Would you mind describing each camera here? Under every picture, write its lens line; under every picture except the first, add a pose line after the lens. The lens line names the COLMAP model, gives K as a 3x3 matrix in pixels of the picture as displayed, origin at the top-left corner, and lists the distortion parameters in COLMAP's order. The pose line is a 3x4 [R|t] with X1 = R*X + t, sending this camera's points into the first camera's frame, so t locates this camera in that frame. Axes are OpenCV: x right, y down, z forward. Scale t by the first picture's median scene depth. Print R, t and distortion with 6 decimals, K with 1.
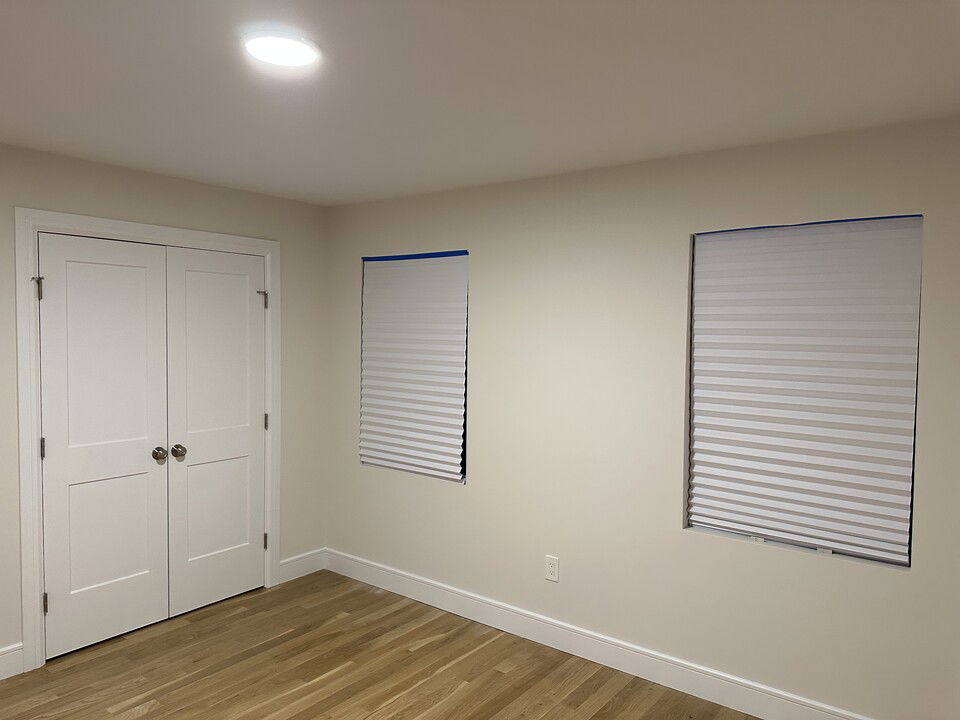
lens RADIAL K [[696.3, 0, 486.3], [0, 696.3, 358.6], [0, 0, 1]] dist [0.072604, -0.069082]
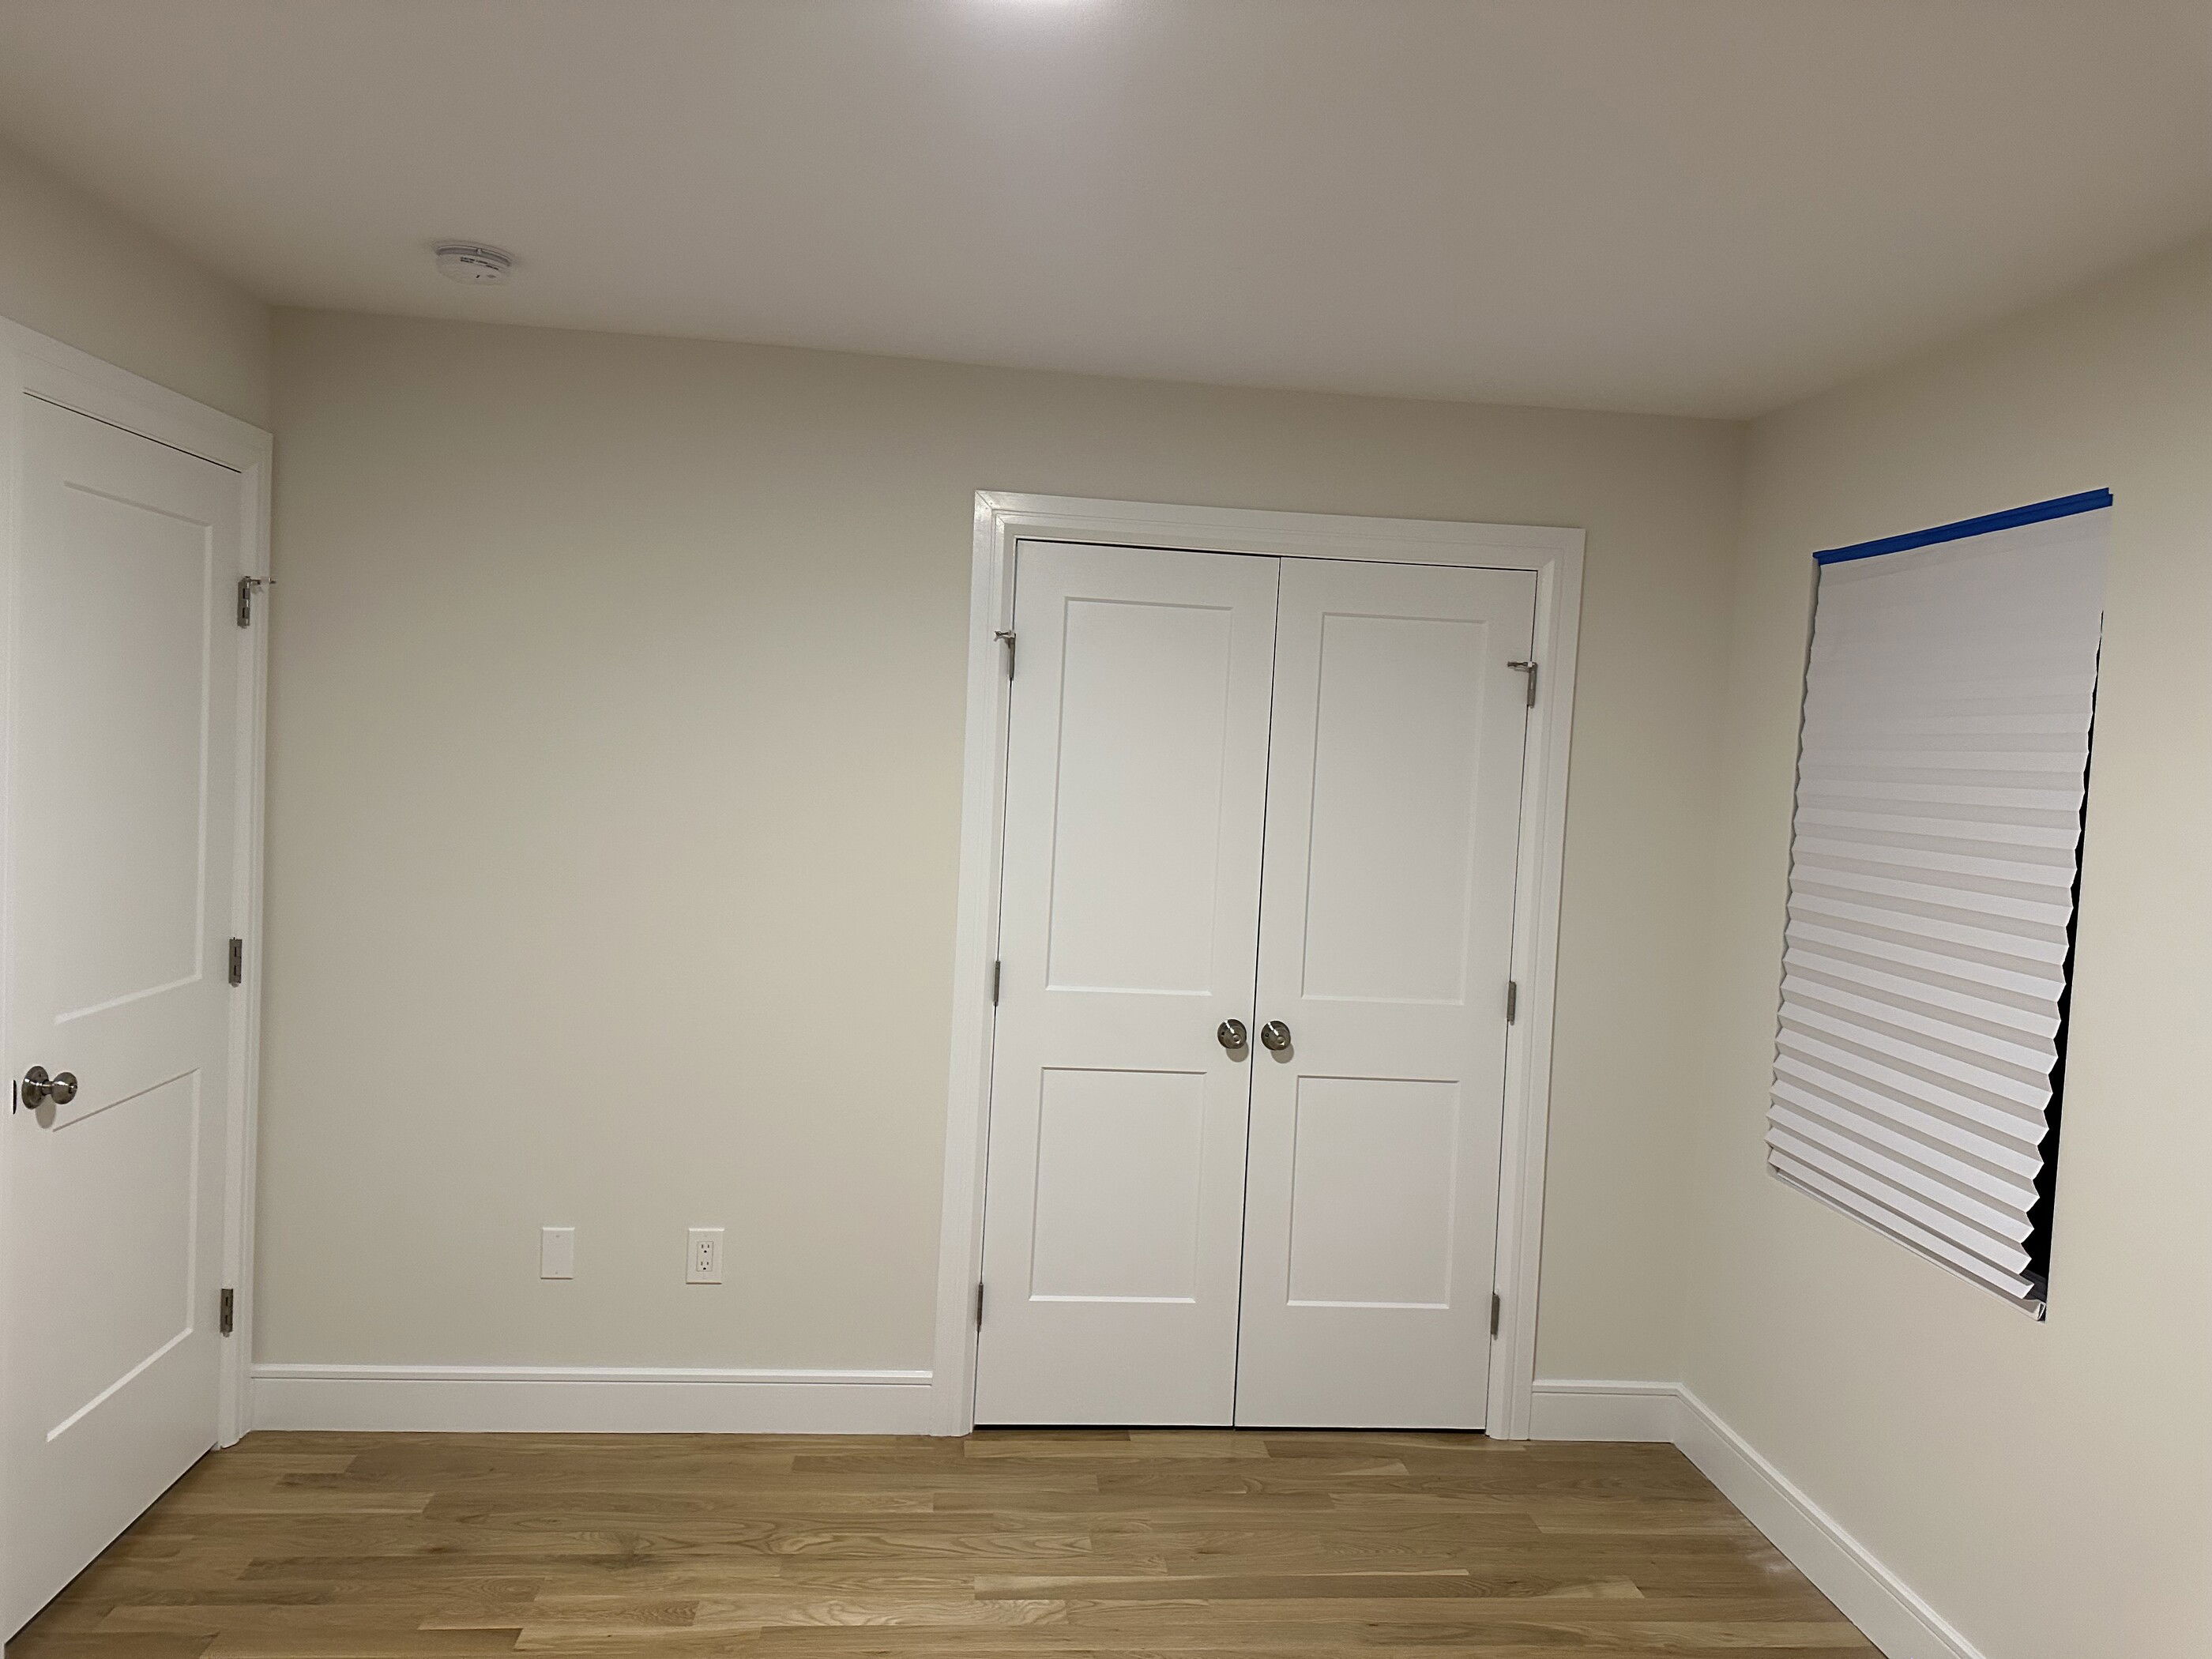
lens RADIAL K [[1604.3, 0, 1110.4], [0, 1604.3, 824.2], [0, 0, 1]] dist [0.072604, -0.069082]
pose [[0.677783, 0.058561, -0.732926, 0.194342], [-0.073728, 0.997212, 0.011496, -0.001337], [0.731556, 0.046246, 0.680211, 0.261292]]
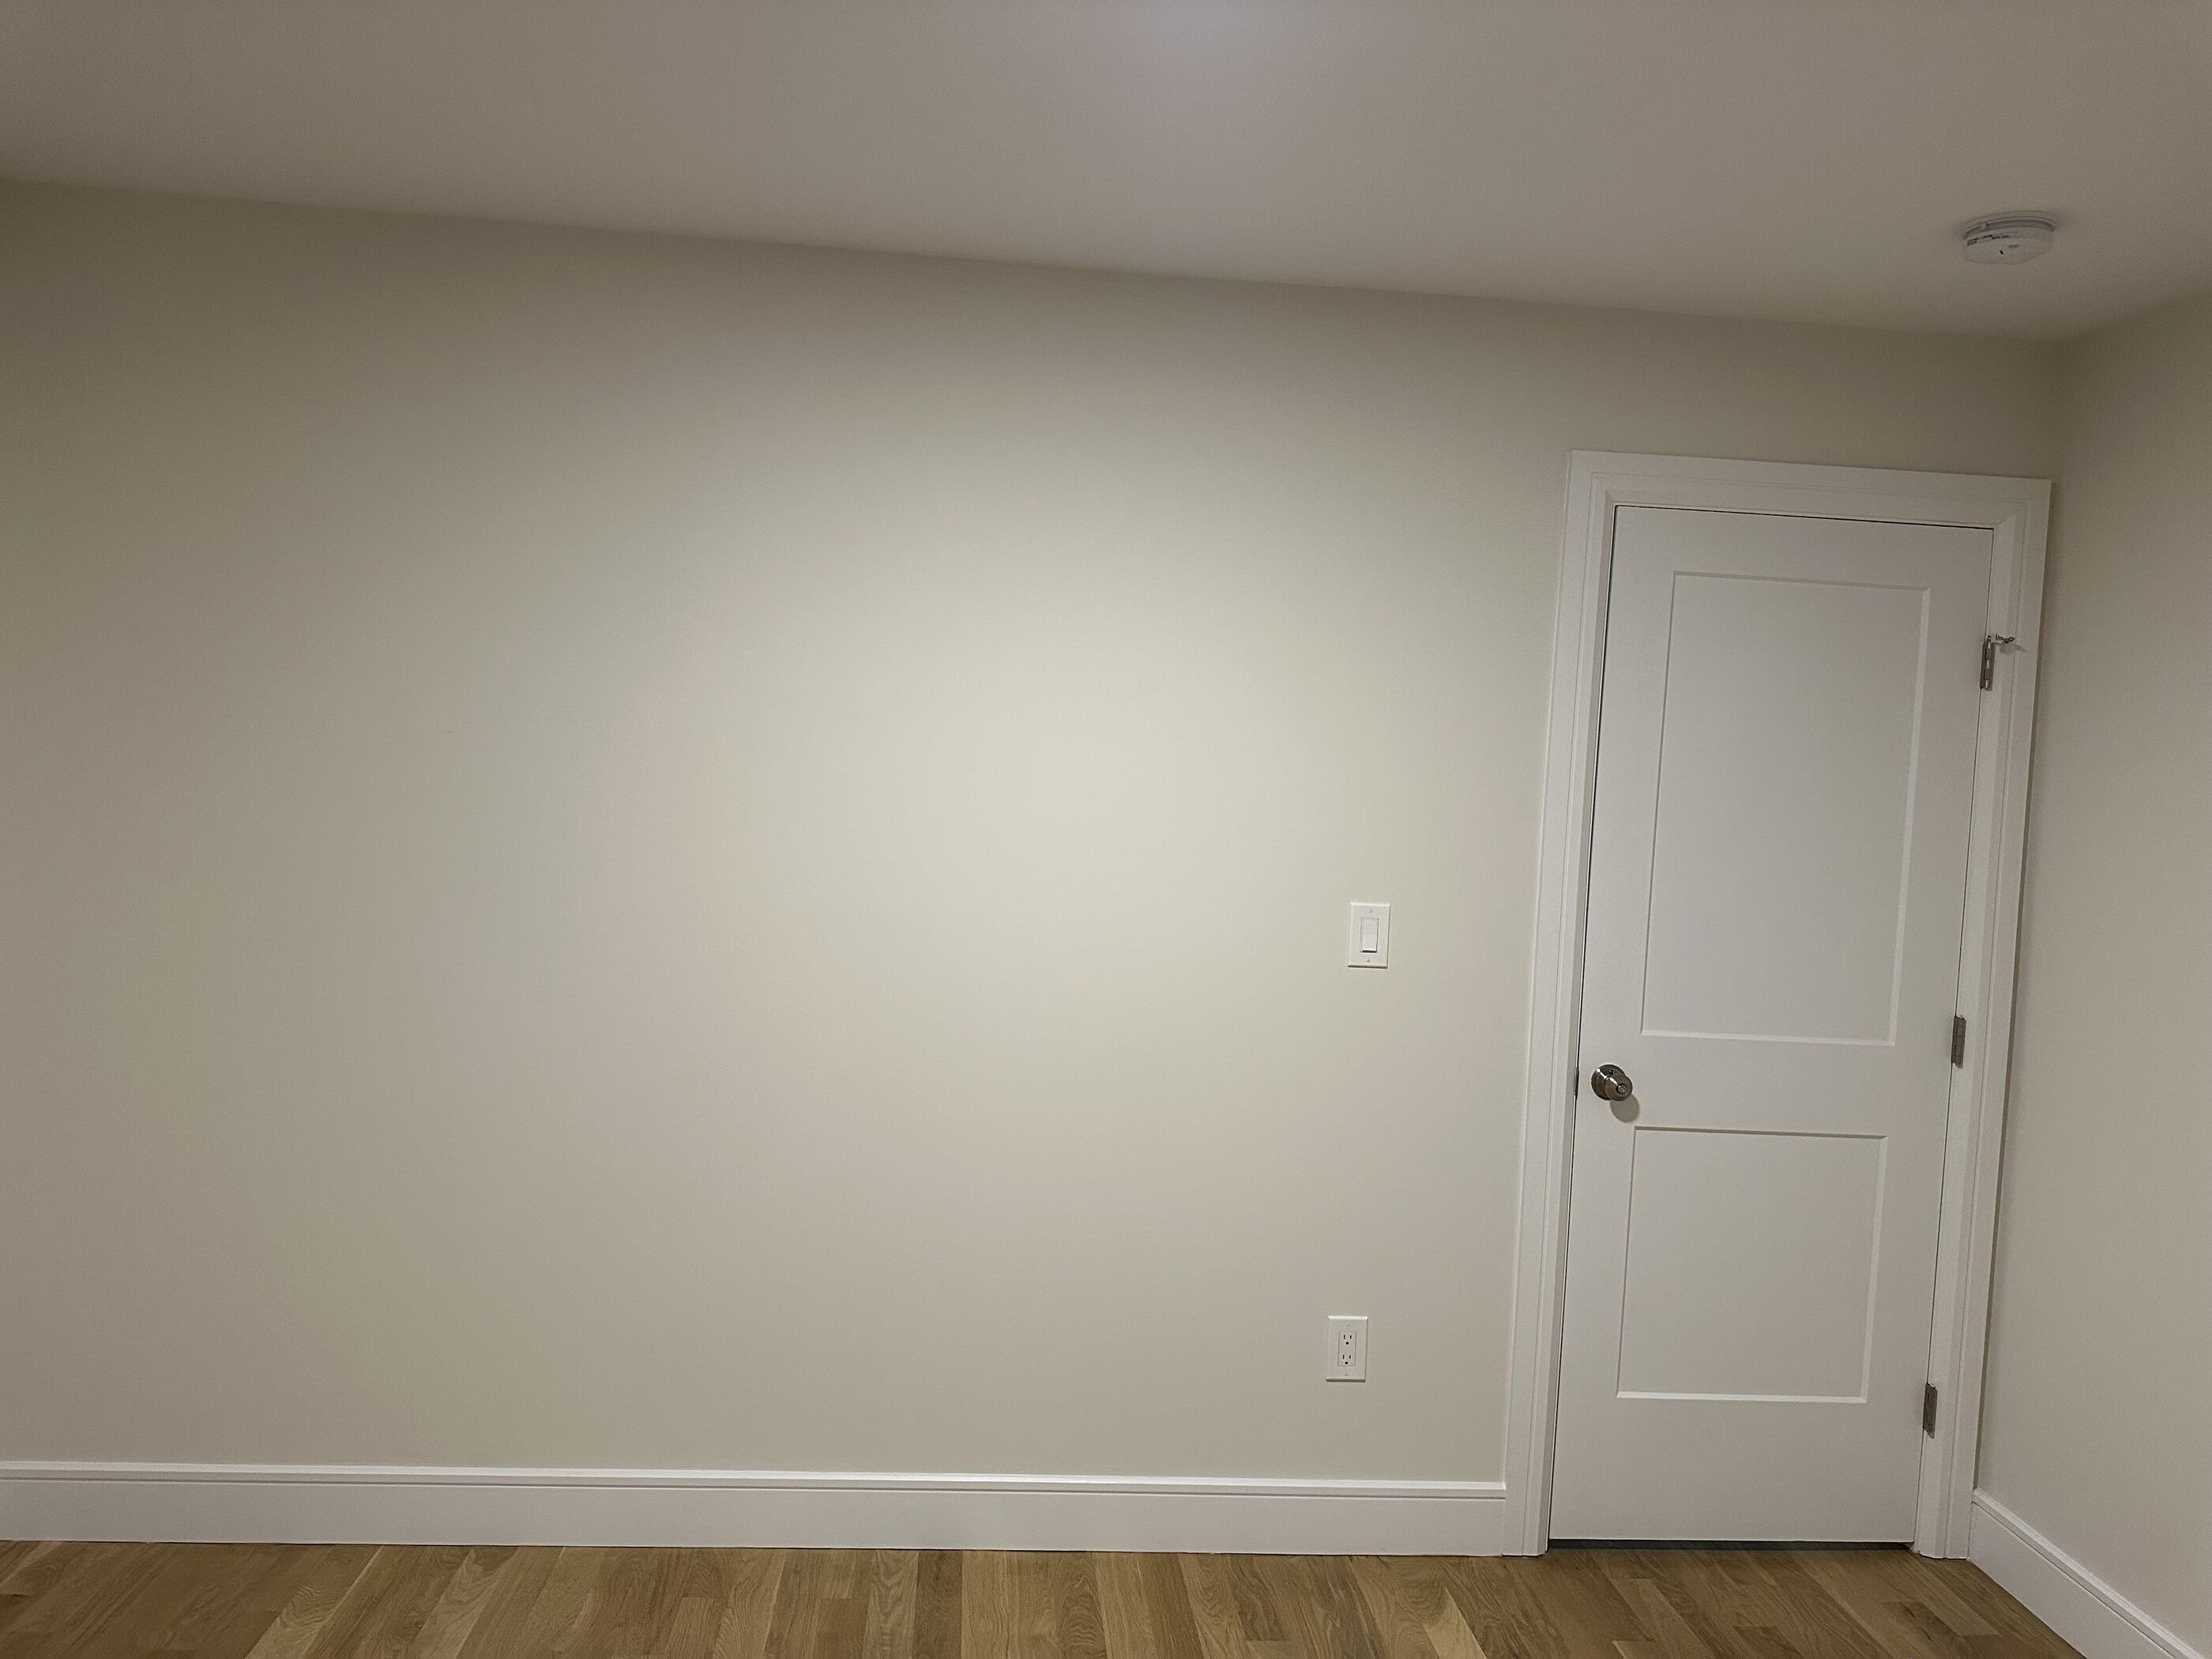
lens RADIAL K [[1604.3, 0, 1098.4], [0, 1604.3, 829.2], [0, 0, 1]] dist [0.072604, -0.069082]
pose [[-0.739237, -0.010995, -0.673355, 0.121669], [-0.091152, 0.992299, 0.083867, -0.020473], [0.667248, 0.123376, -0.734547, 0.816943]]
